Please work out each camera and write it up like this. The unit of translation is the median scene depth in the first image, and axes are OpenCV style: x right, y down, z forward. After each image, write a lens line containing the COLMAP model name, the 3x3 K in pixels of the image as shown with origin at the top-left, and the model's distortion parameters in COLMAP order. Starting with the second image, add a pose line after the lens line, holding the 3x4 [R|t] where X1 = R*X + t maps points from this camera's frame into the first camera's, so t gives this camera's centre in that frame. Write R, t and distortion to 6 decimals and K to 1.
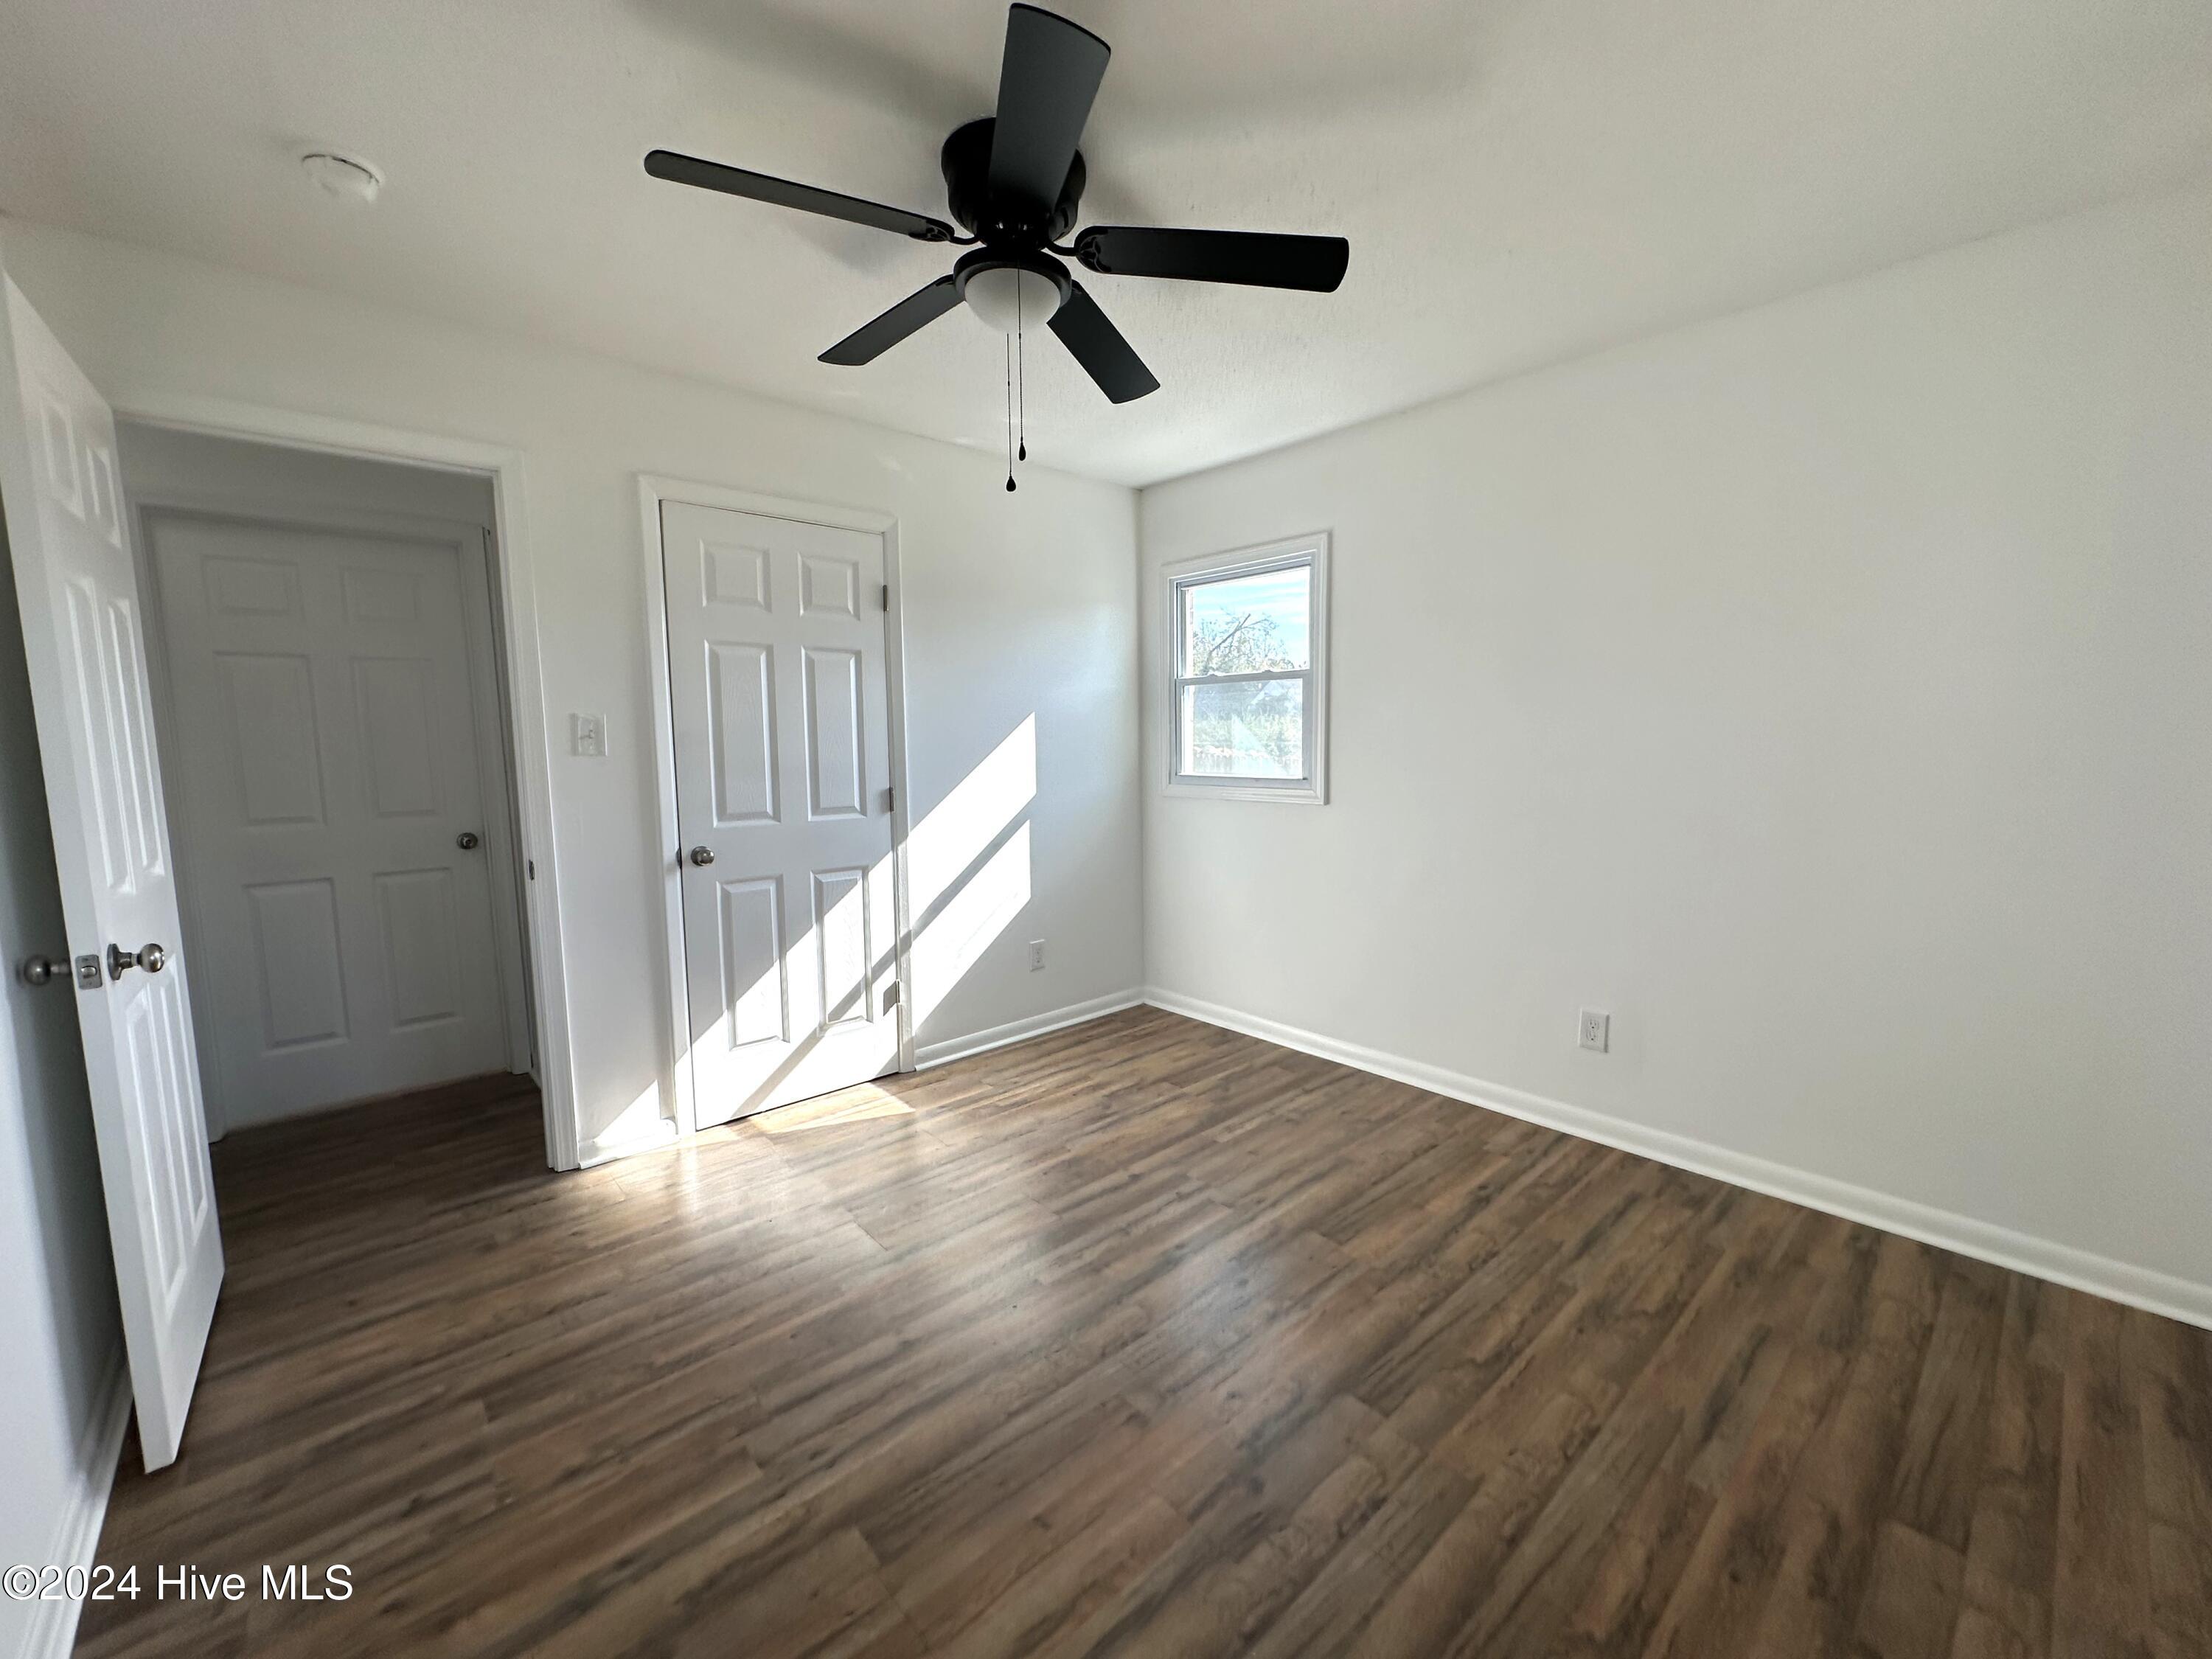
lens RADIAL K [[878.3, 0, 1113.5], [0, 878.3, 832.8], [0, 0, 1]] dist [0.002008, 0.000628]
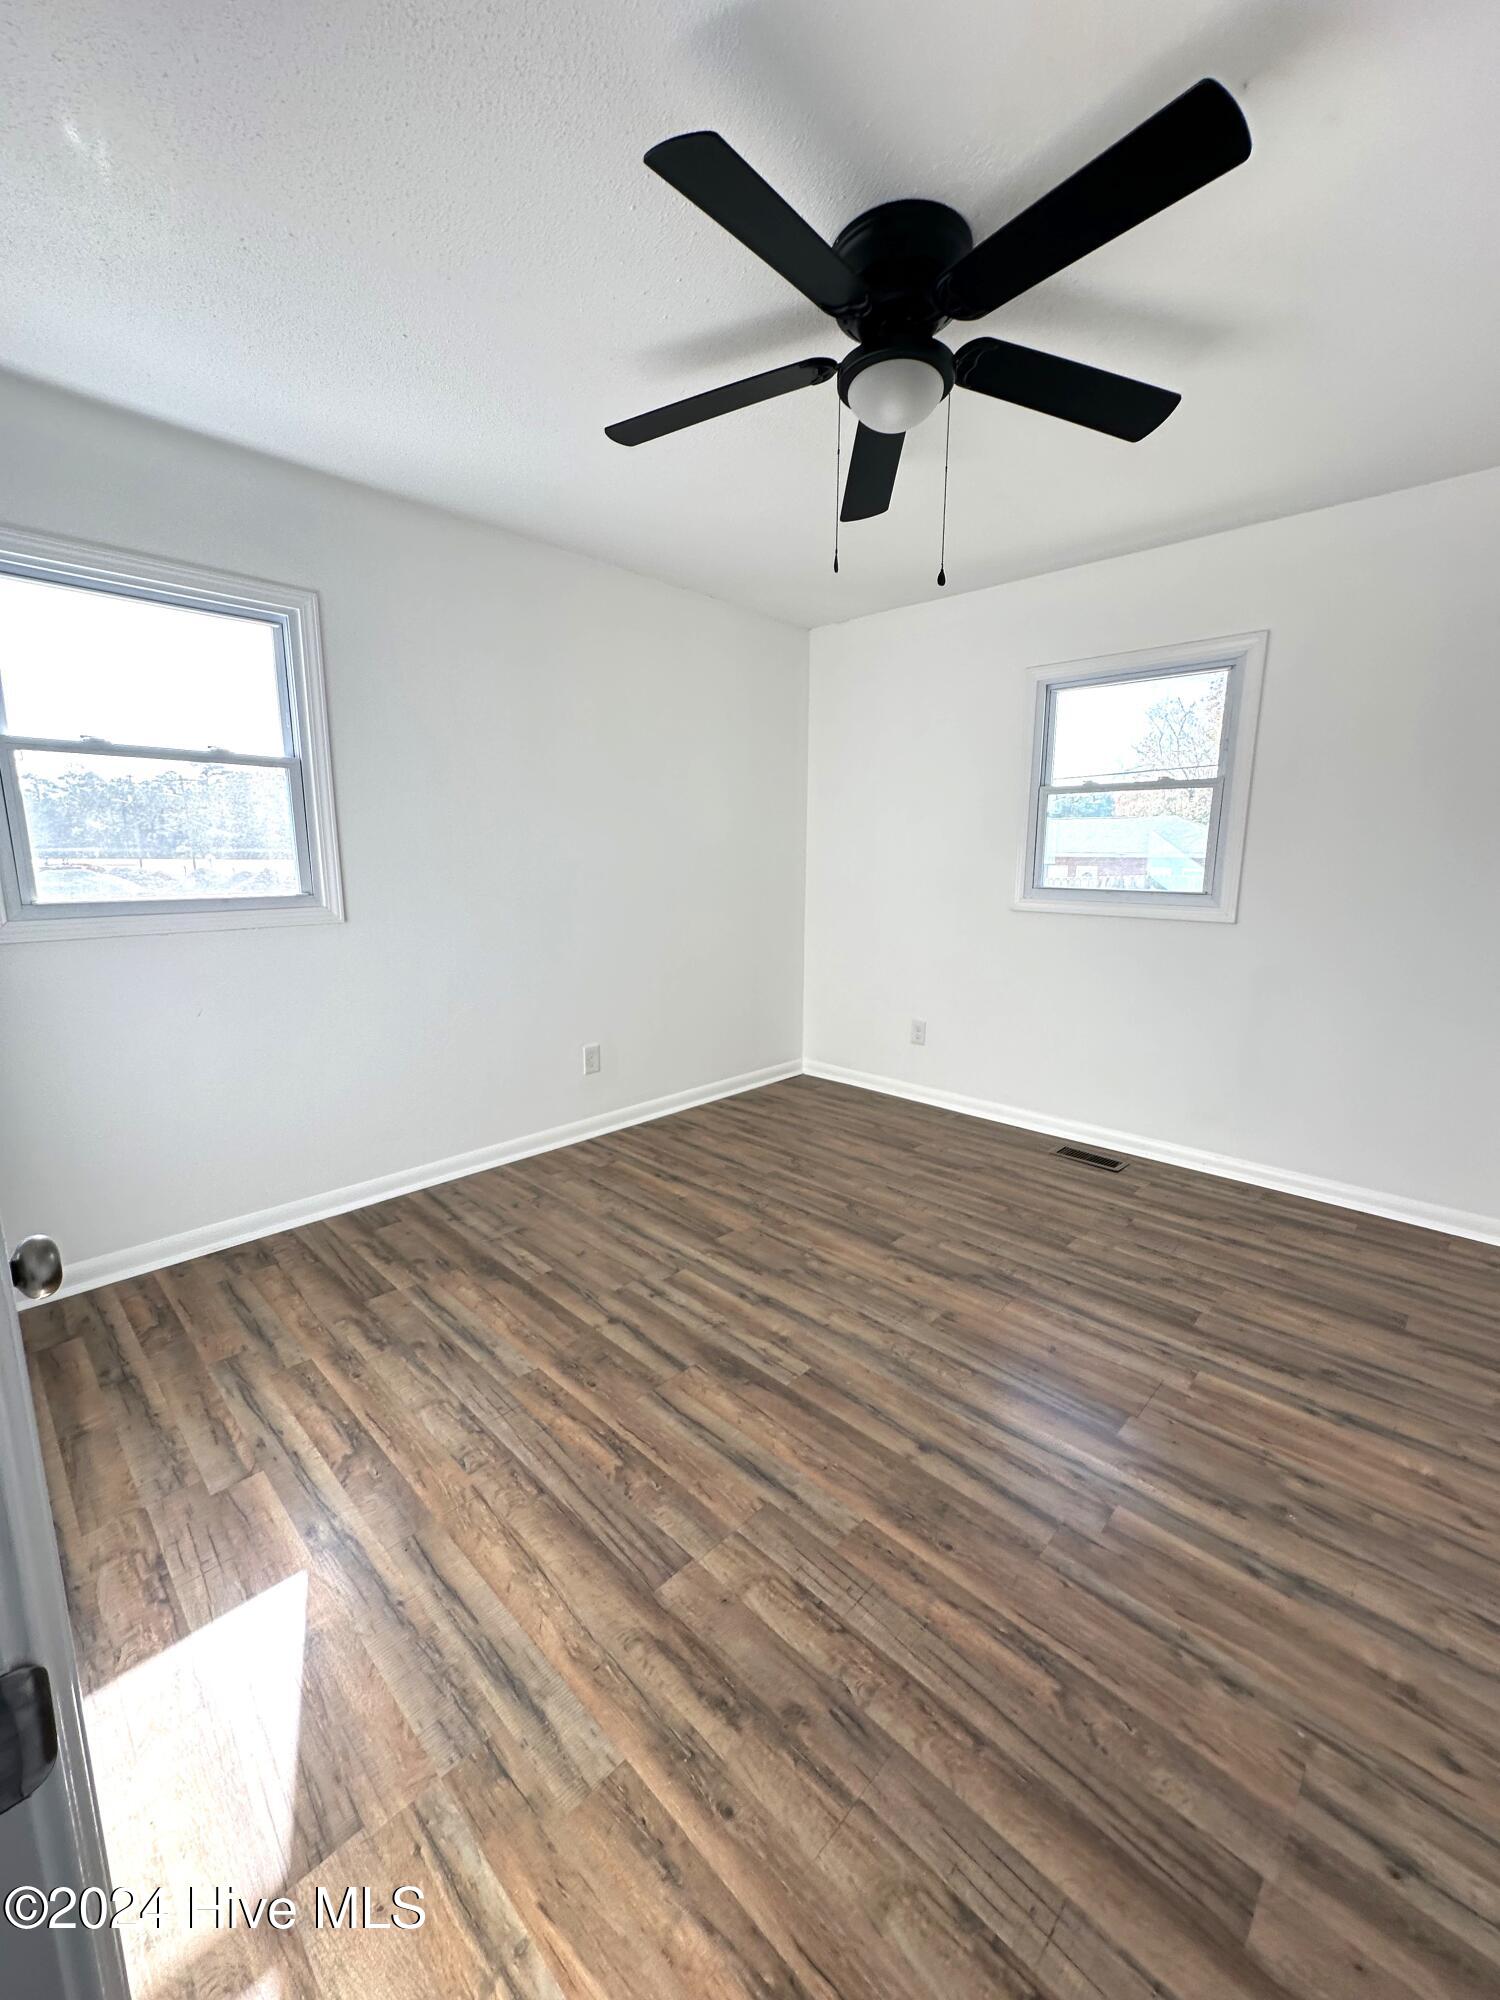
lens RADIAL K [[794.1, 0, 749.0], [0, 794.1, 981.6], [0, 0, 1]] dist [0.002008, 0.000628]
pose [[-0.055589, -0.152047, 0.986809, -0.677938], [0.106338, 0.981814, 0.157268, -0.066628], [-0.992775, 0.113678, -0.038410, 0.767167]]
